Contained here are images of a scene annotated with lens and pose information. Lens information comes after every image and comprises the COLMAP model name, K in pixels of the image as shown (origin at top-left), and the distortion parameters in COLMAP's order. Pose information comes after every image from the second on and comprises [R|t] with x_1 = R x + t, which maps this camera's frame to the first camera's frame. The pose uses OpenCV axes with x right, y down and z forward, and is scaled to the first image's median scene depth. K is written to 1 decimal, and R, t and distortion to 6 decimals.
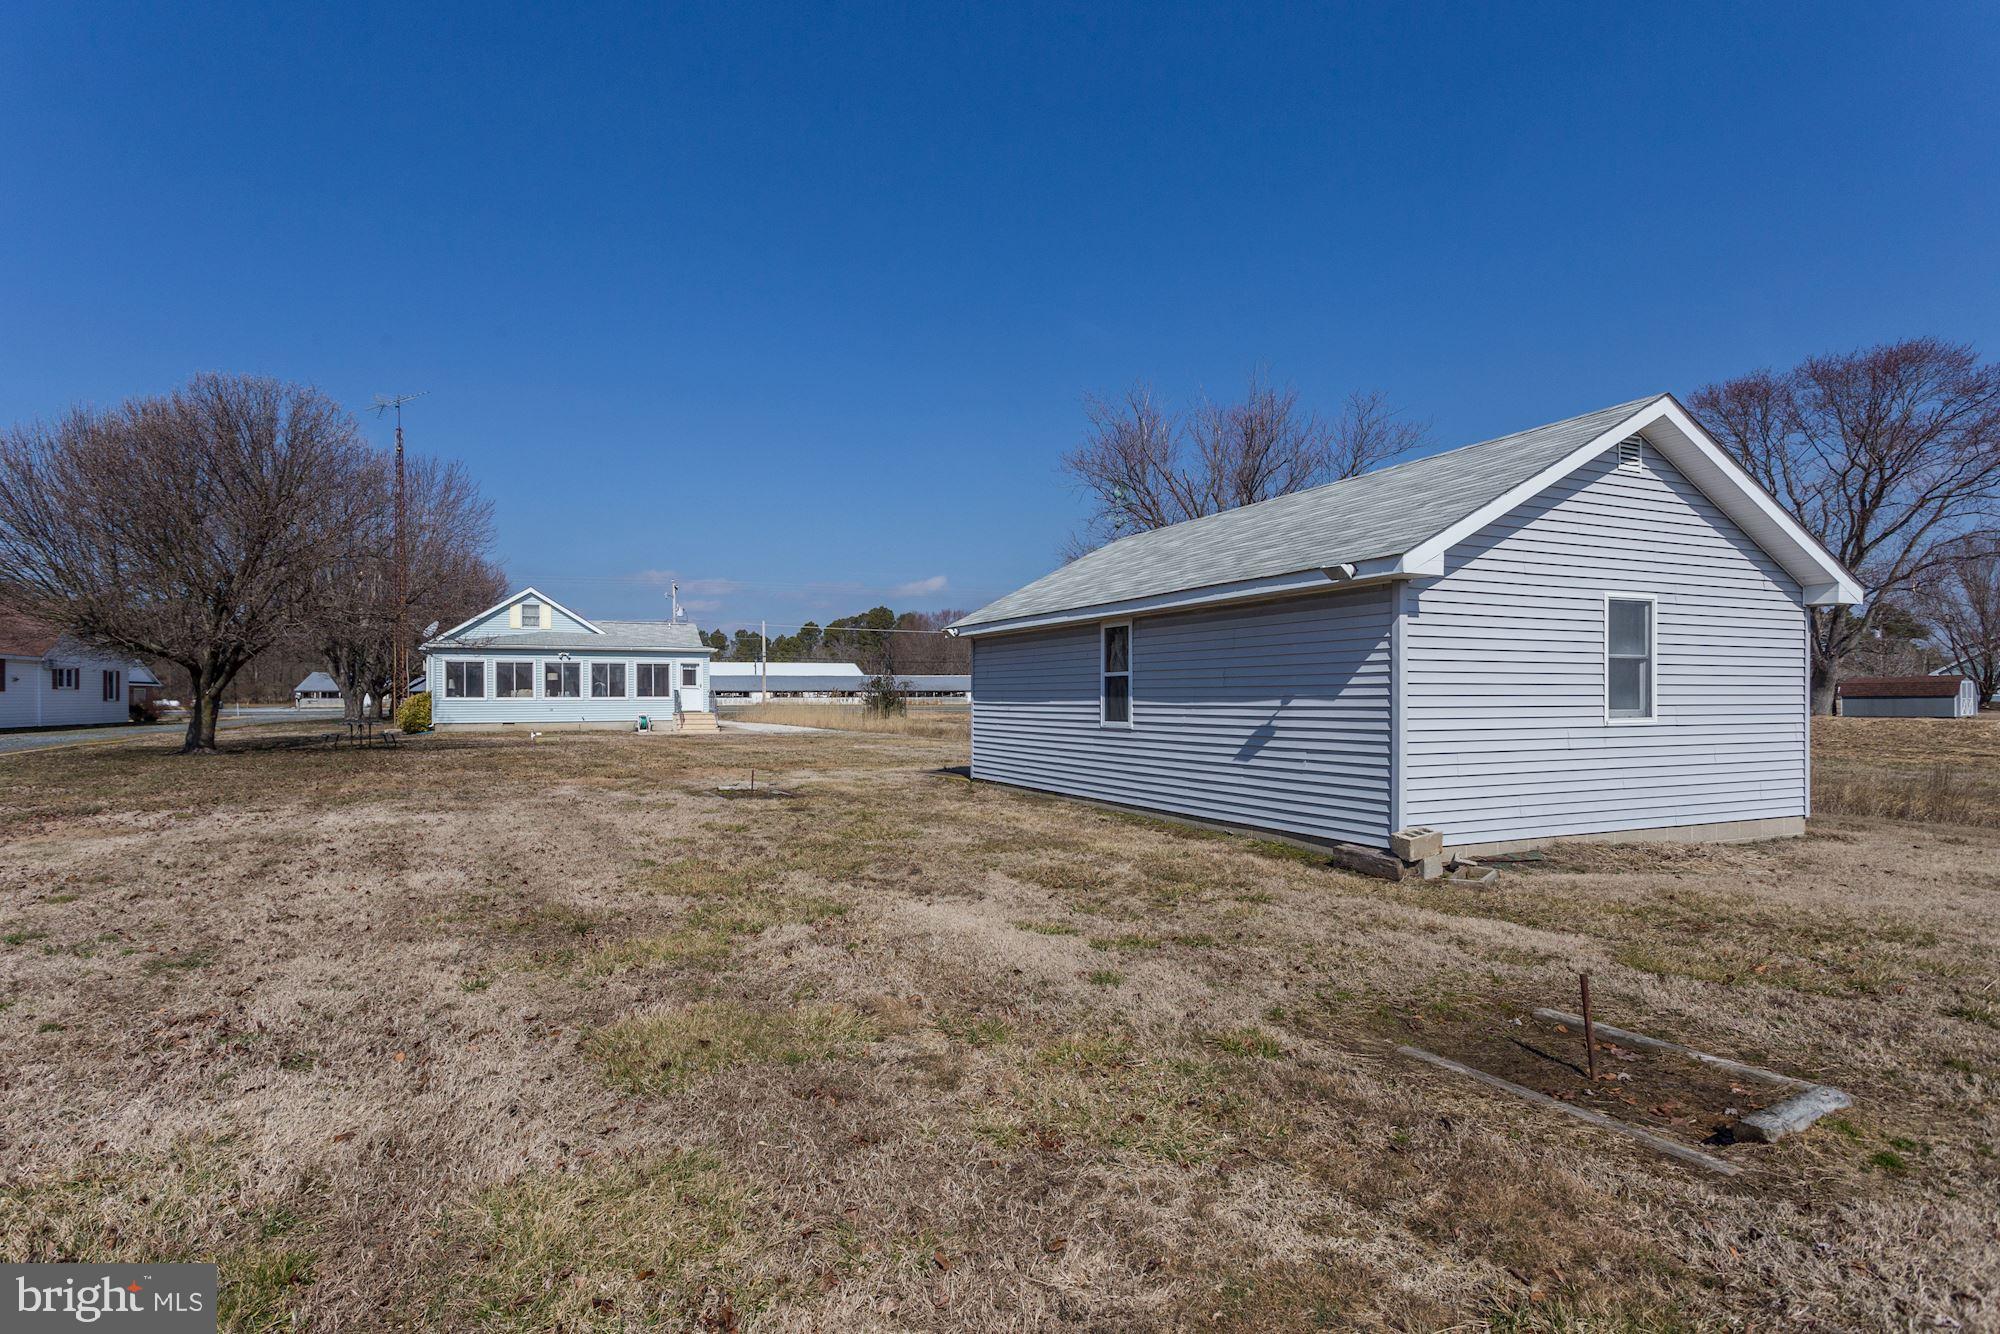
lens RADIAL K [[984.8, 0, 961.6], [0, 984.8, 697.5], [0, 0, 1]] dist [0.002570, -0.000334]
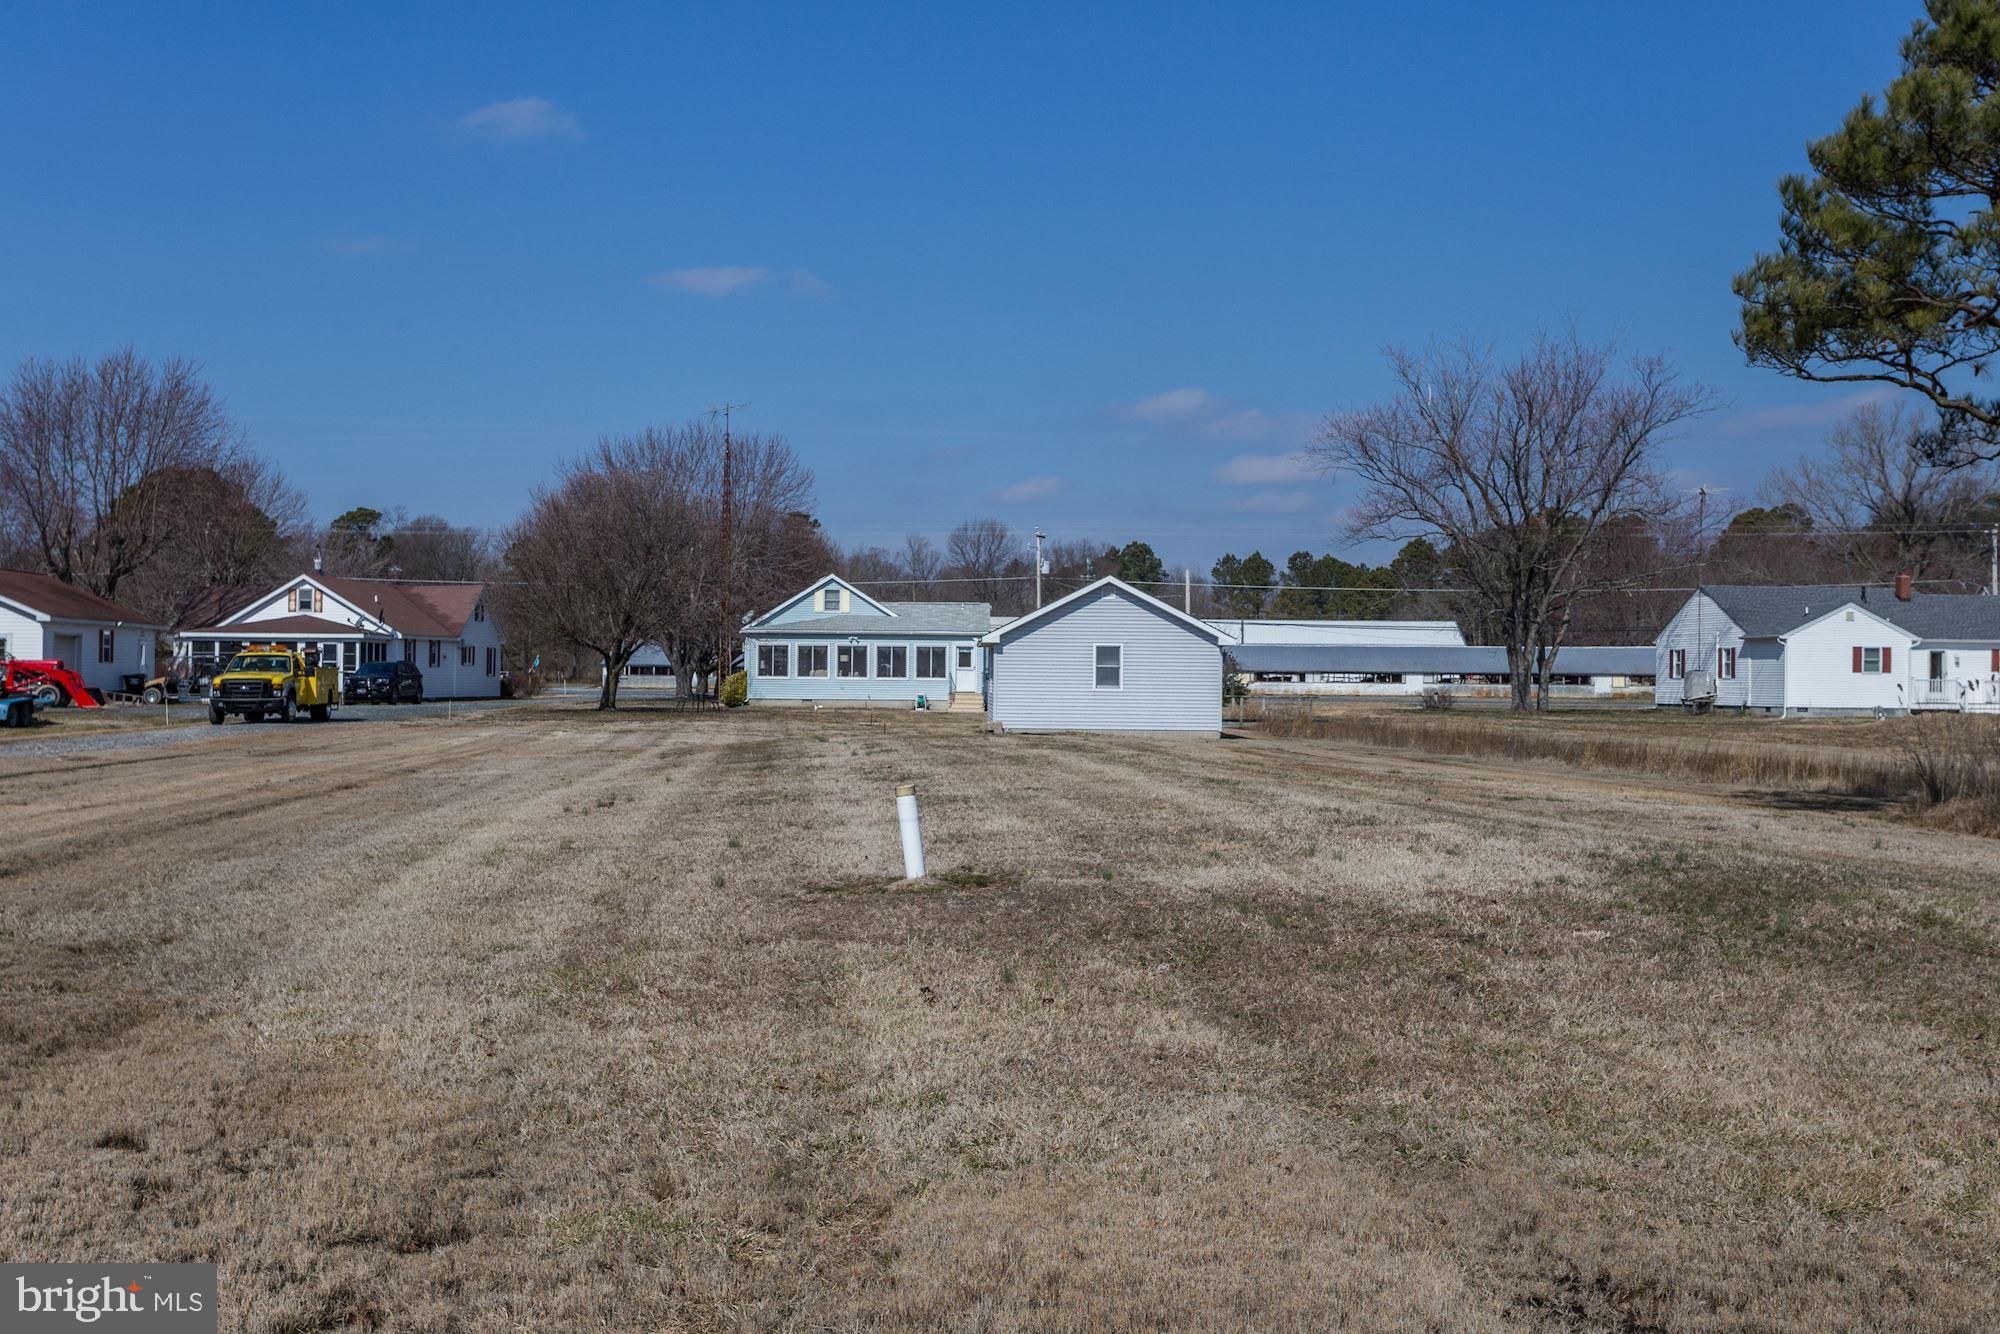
lens RADIAL K [[2395.9, 0, 998.9], [0, 2395.9, 667.5], [0, 0, 1]] dist [-0.030966, 0.000000]
pose [[0.918362, 0.010170, -0.395610, 0.772330], [-0.013105, 0.999903, -0.004716, -0.000470], [0.395524, 0.009515, 0.918406, -1.338476]]
